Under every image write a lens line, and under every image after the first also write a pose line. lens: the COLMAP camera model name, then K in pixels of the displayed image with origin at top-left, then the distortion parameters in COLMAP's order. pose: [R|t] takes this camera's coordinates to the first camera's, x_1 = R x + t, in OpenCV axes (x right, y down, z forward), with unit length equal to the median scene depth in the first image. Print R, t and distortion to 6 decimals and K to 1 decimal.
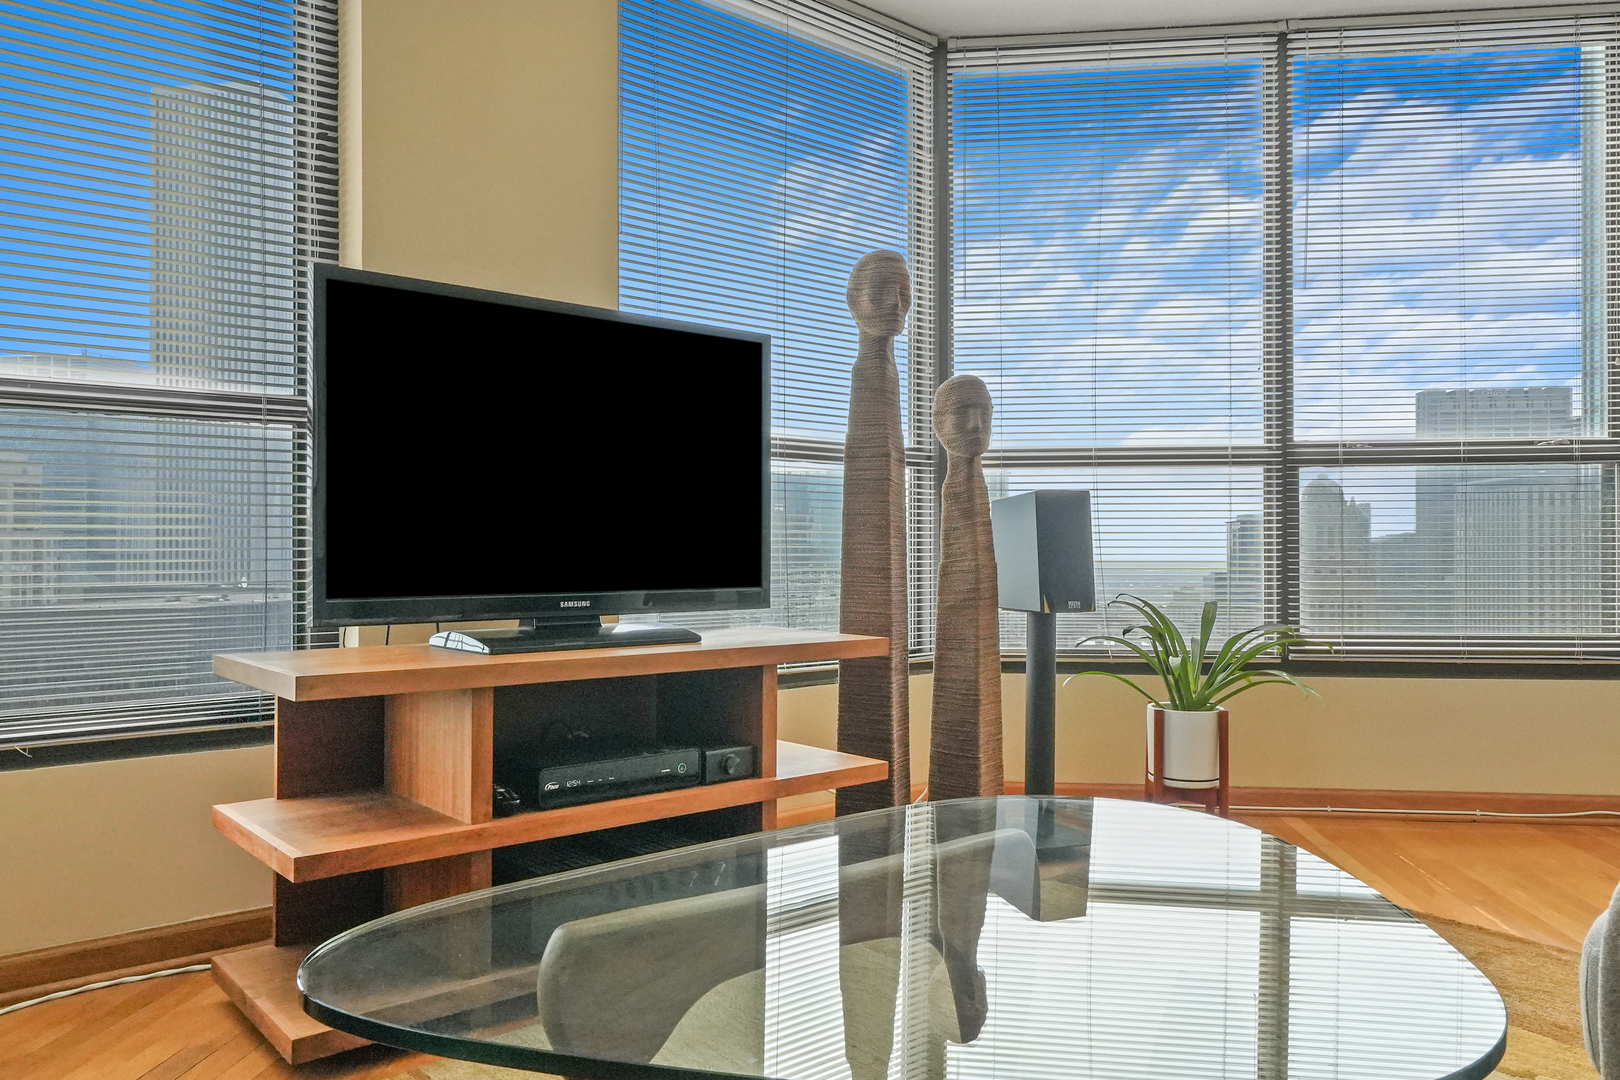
lens RADIAL K [[1180.9, 0, 813.3], [0, 1180.9, 539.8], [0, 0, 1]] dist [0.035001, 0.000253]
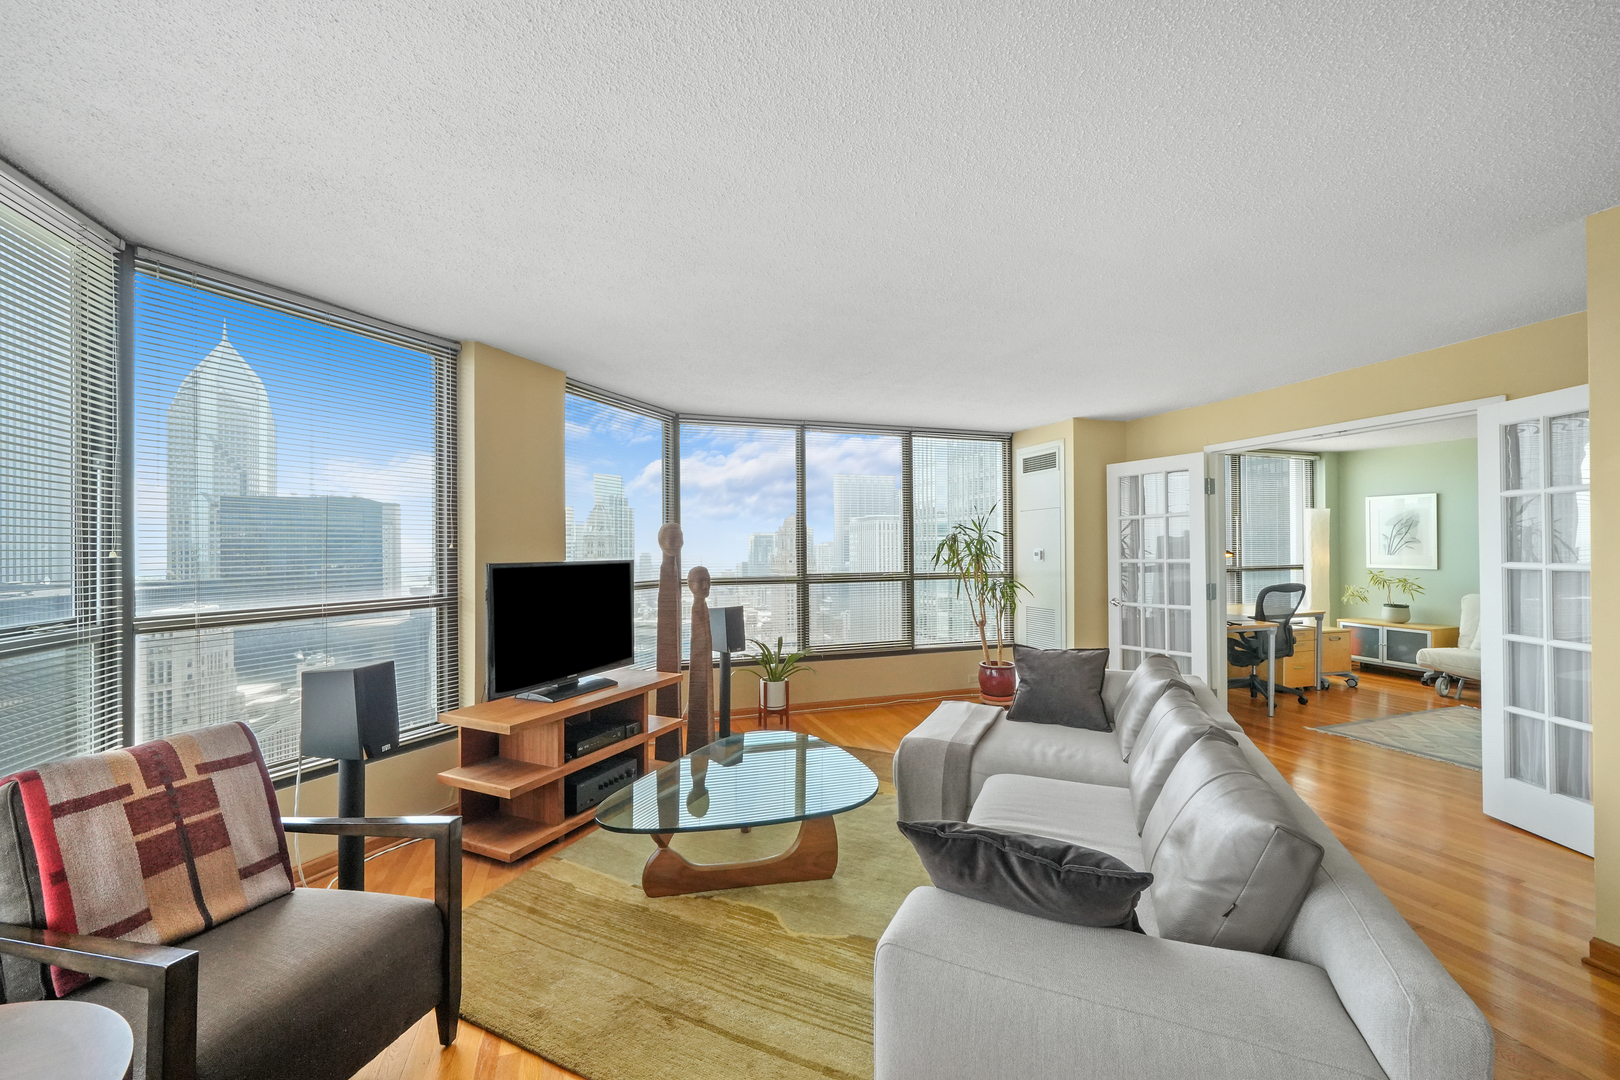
lens RADIAL K [[638.4, 0, 802.5], [0, 638.4, 542.9], [0, 0, 1]] dist [-0.004761, 0.000075]
pose [[0.910375, -0.006301, 0.413735, -0.279967], [0.008301, 0.999961, -0.003036, -0.203668], [-0.413700, 0.006198, 0.910392, -0.439758]]
